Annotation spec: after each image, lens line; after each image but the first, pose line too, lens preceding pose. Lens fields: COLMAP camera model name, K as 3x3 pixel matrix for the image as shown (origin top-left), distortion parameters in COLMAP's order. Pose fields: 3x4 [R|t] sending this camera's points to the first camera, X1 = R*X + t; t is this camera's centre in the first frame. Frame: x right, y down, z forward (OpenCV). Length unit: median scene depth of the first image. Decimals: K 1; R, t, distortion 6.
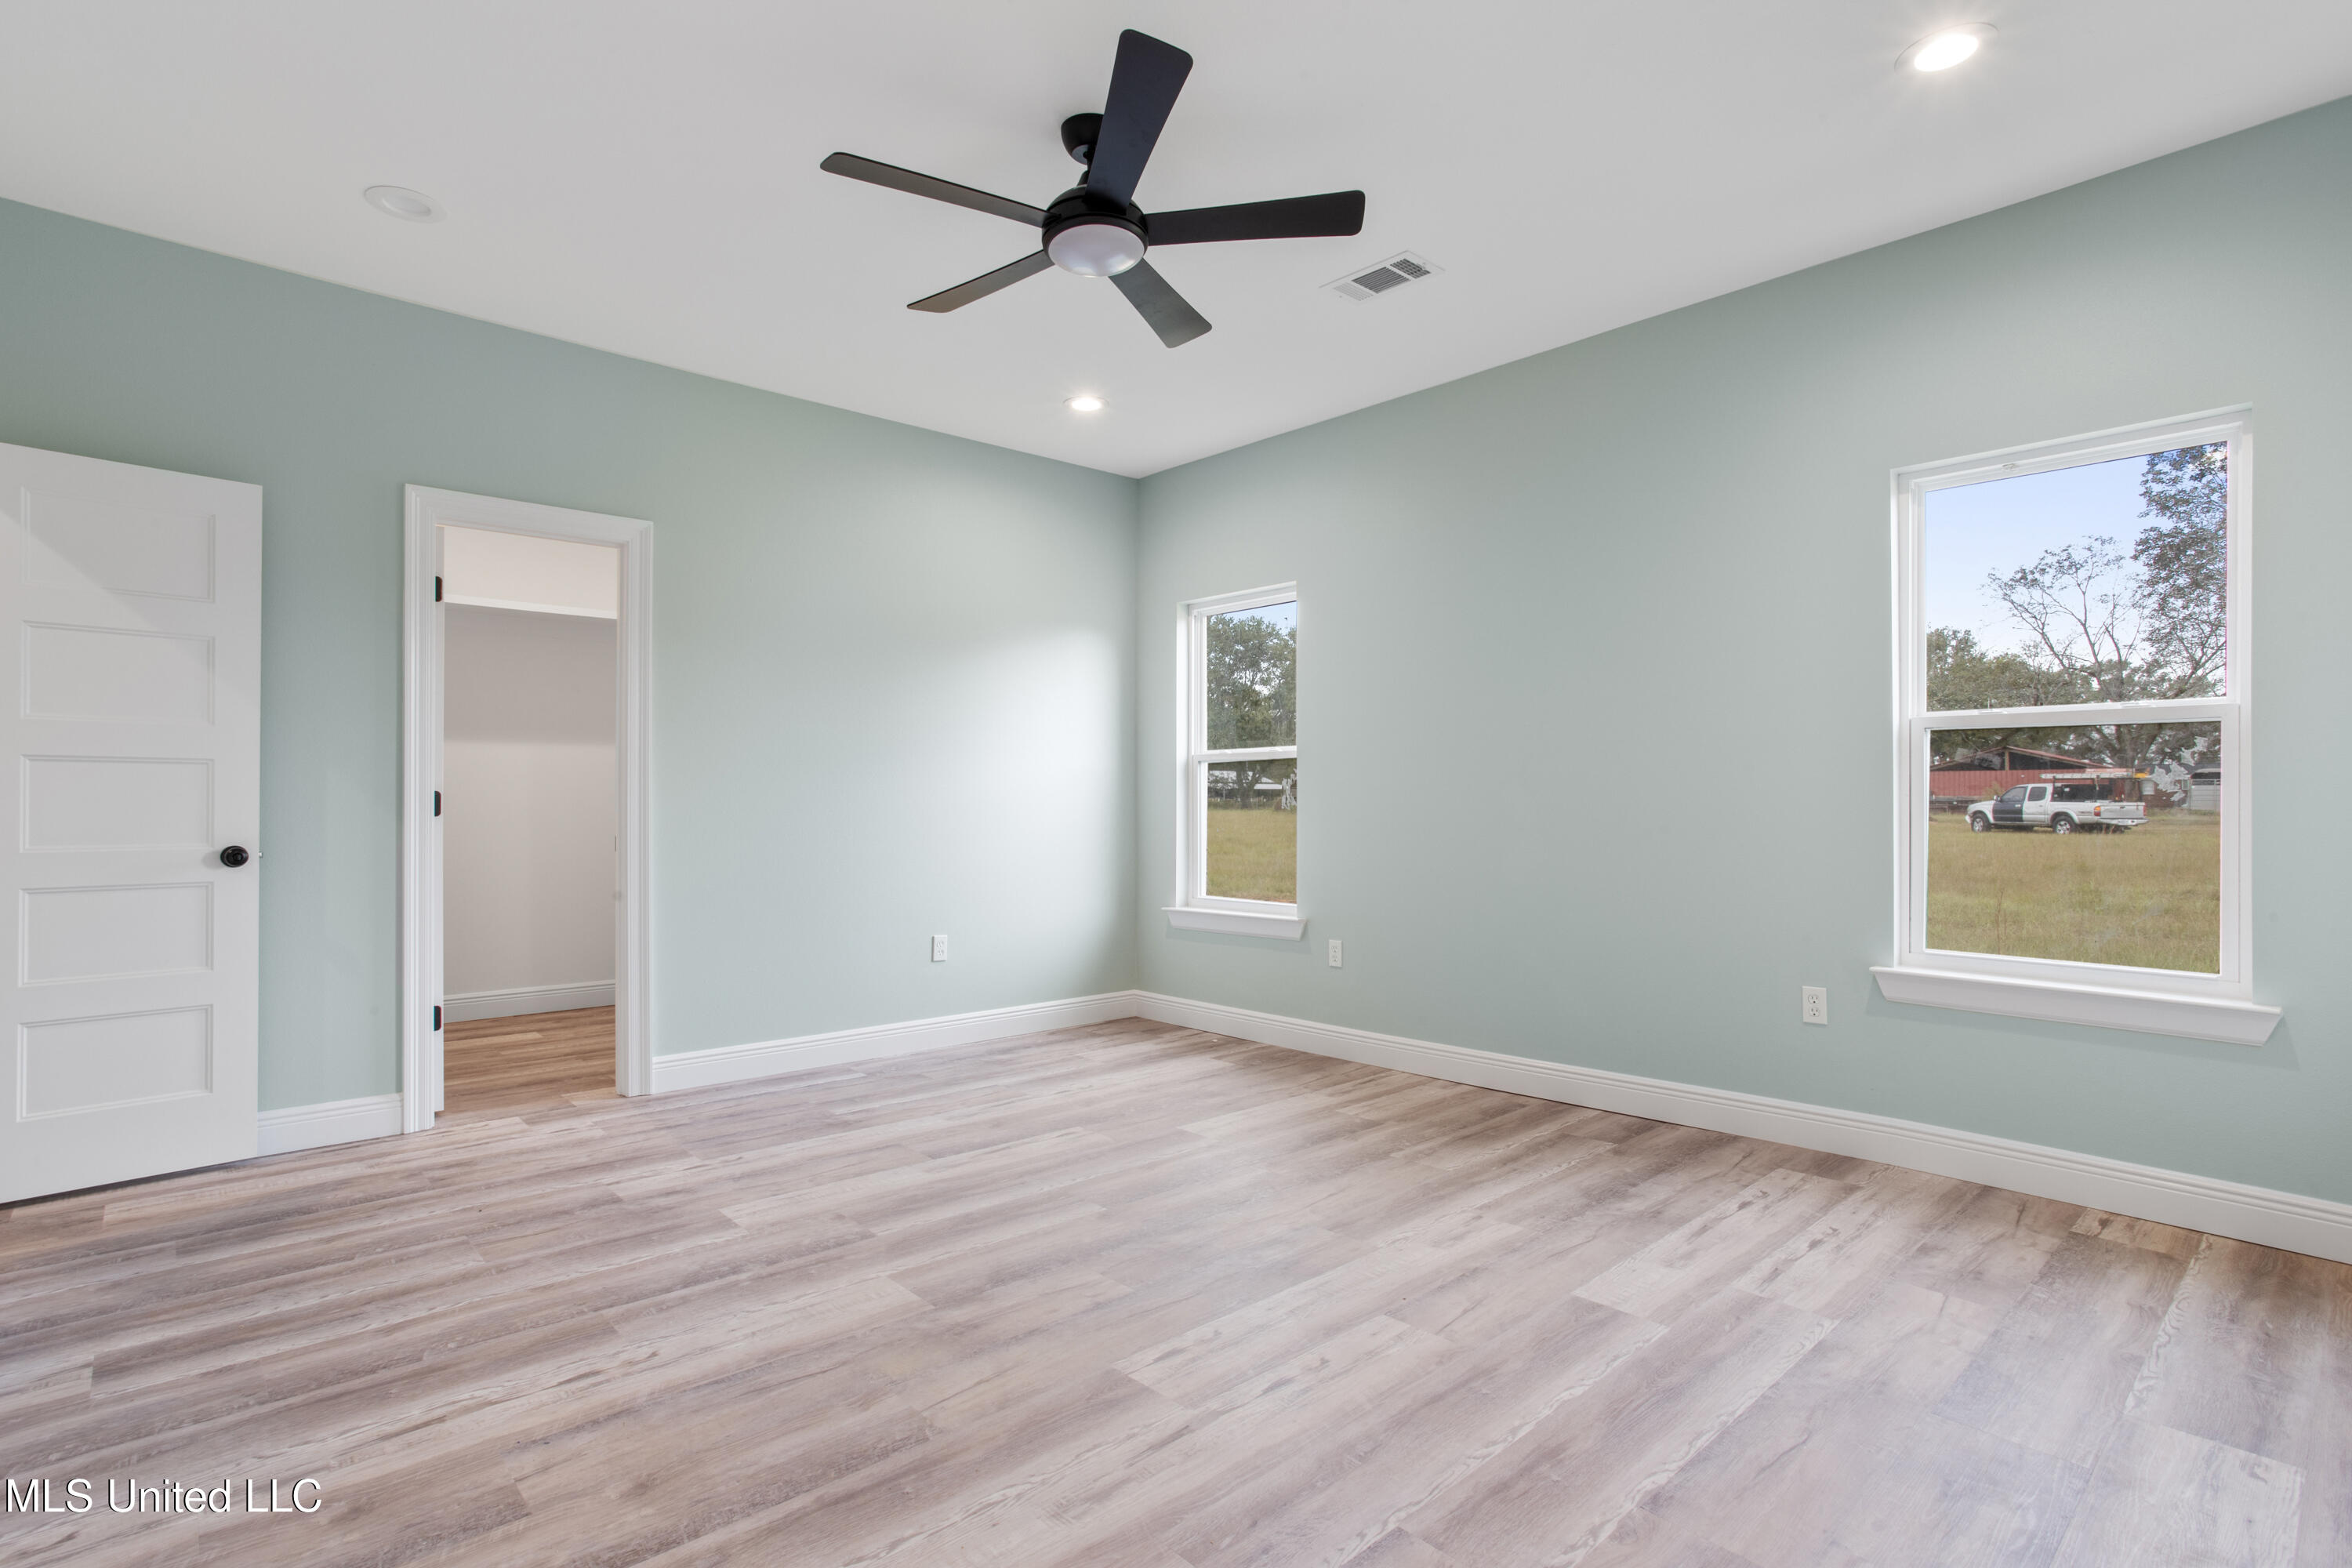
lens RADIAL K [[1139.1, 0, 1157.7], [0, 1139.1, 789.9], [0, 0, 1]] dist [-0.045859, 0.027239]
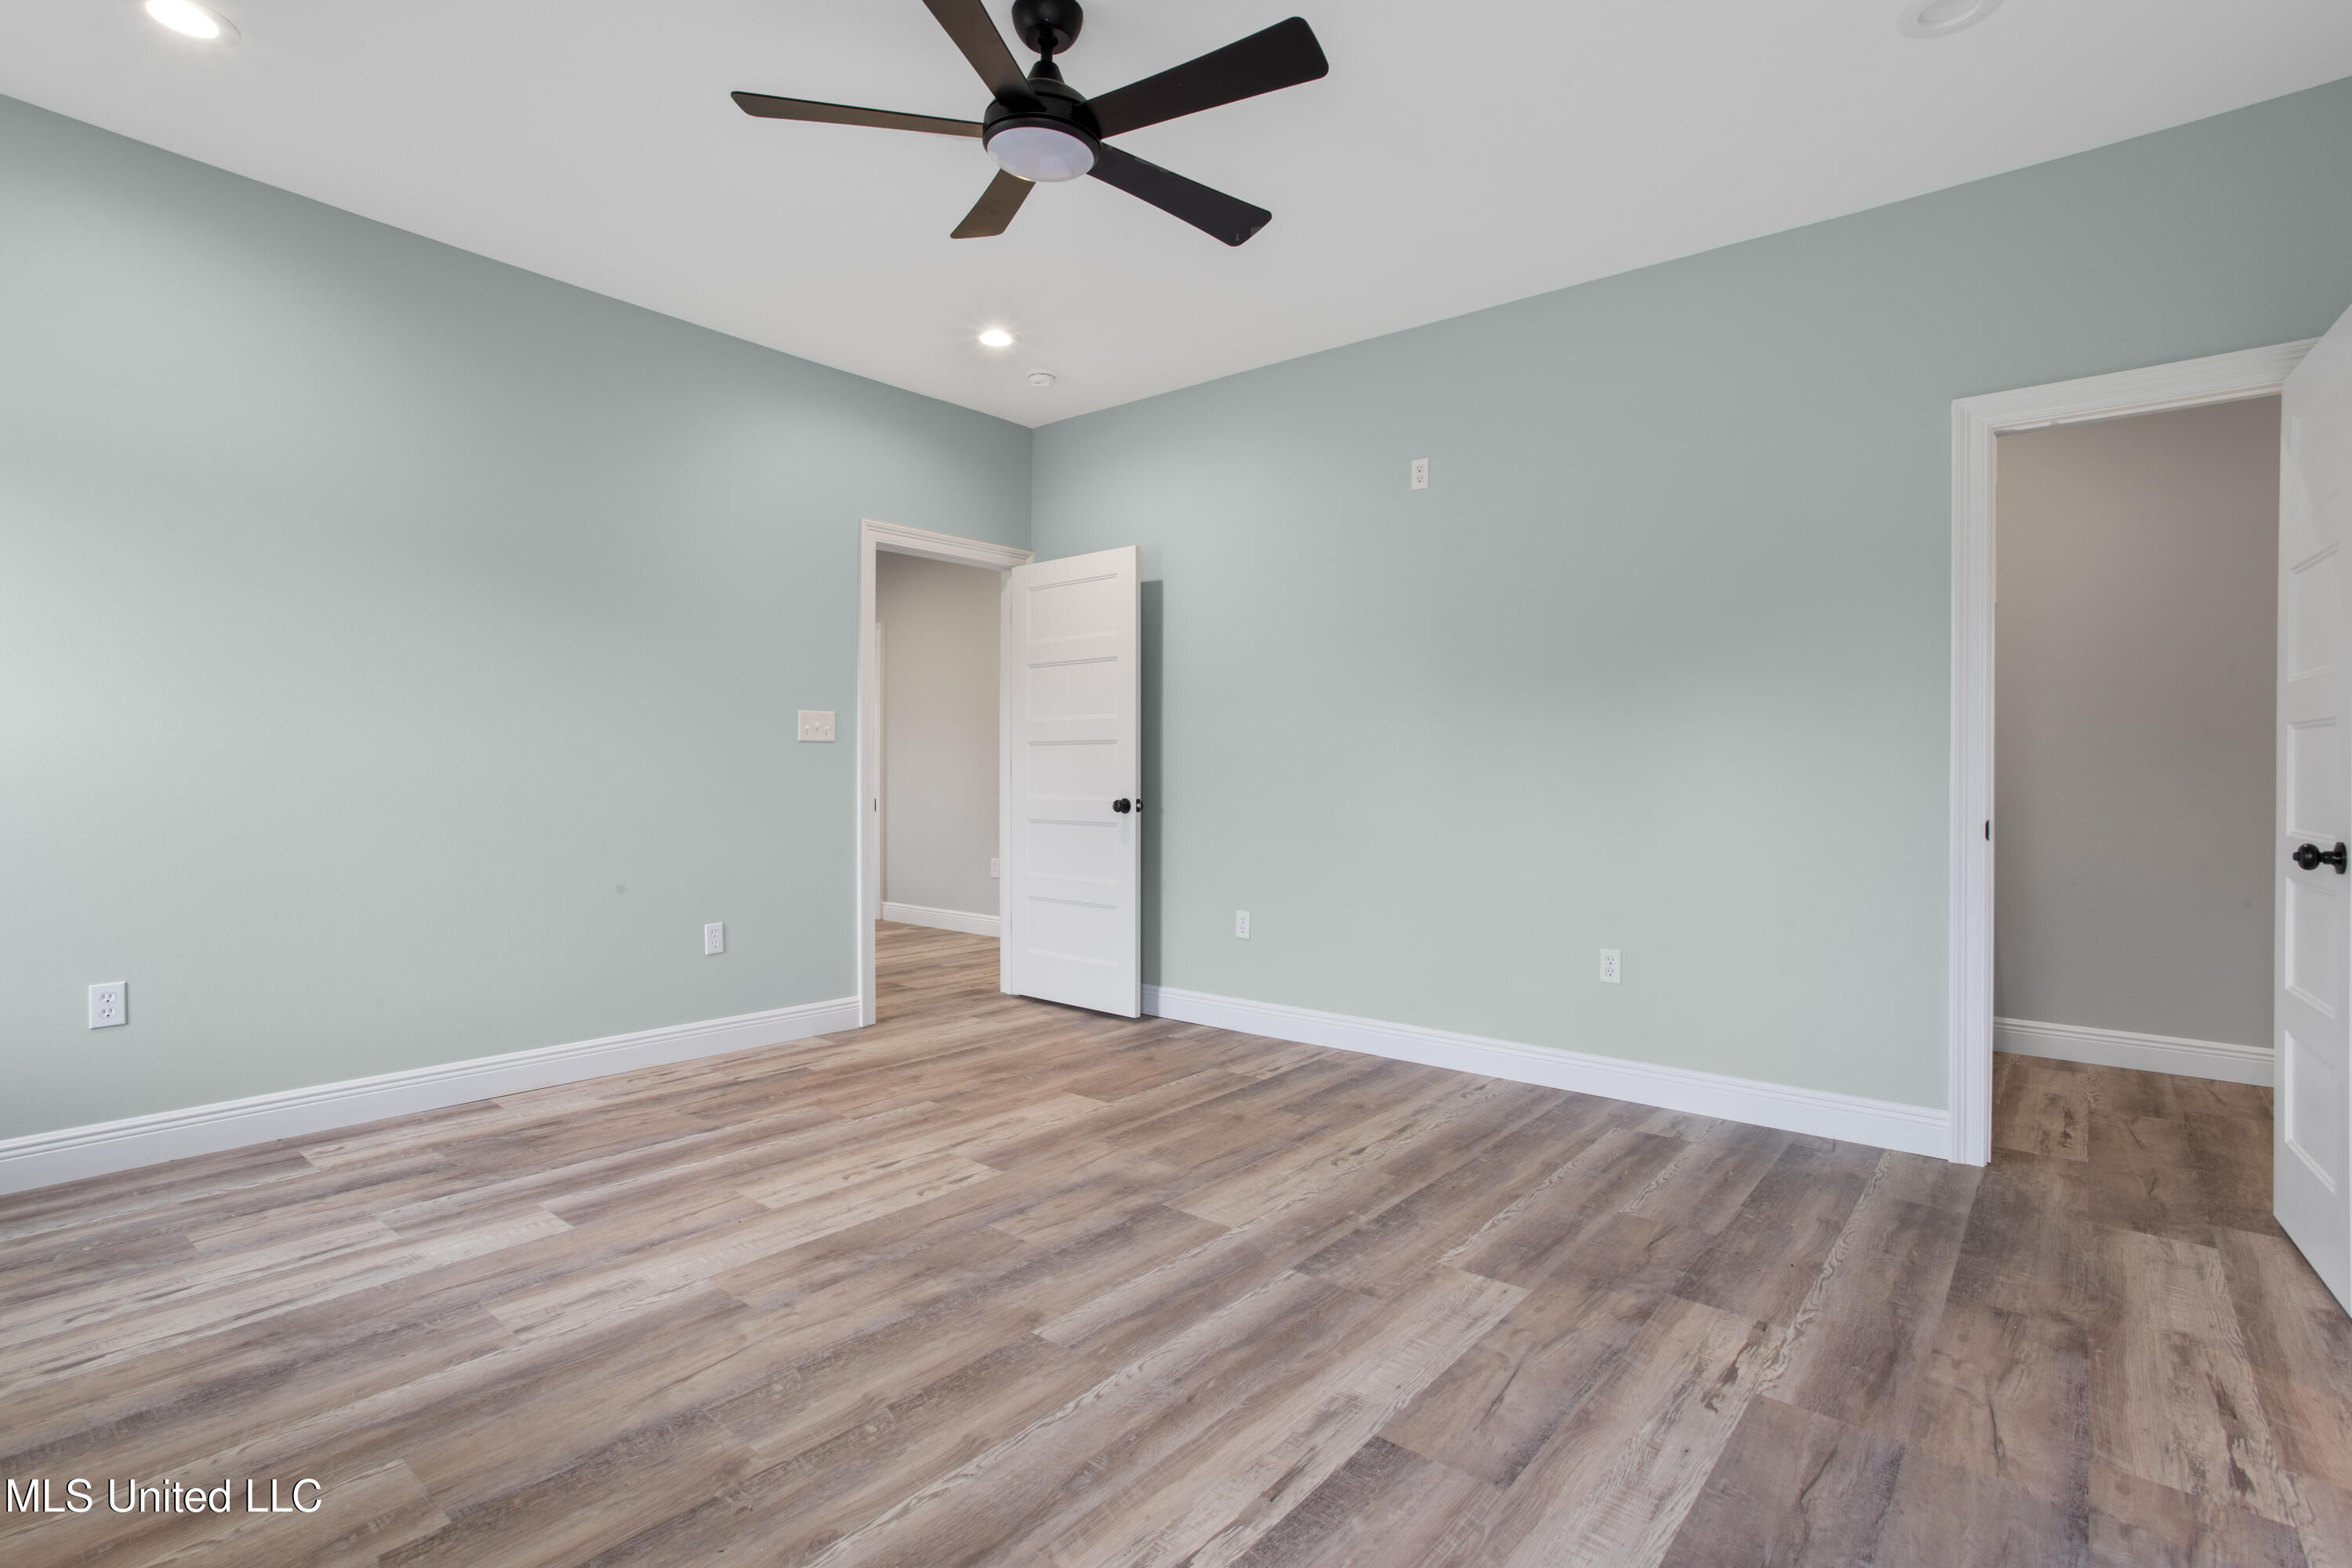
lens RADIAL K [[1139.1, 0, 1172.6], [0, 1139.1, 777.4], [0, 0, 1]] dist [-0.045859, 0.027239]
pose [[-0.987972, -0.004461, -0.154565, -0.023517], [-0.004168, 0.999989, -0.002220, 0.019847], [0.154574, -0.001549, -0.987980, 1.982454]]
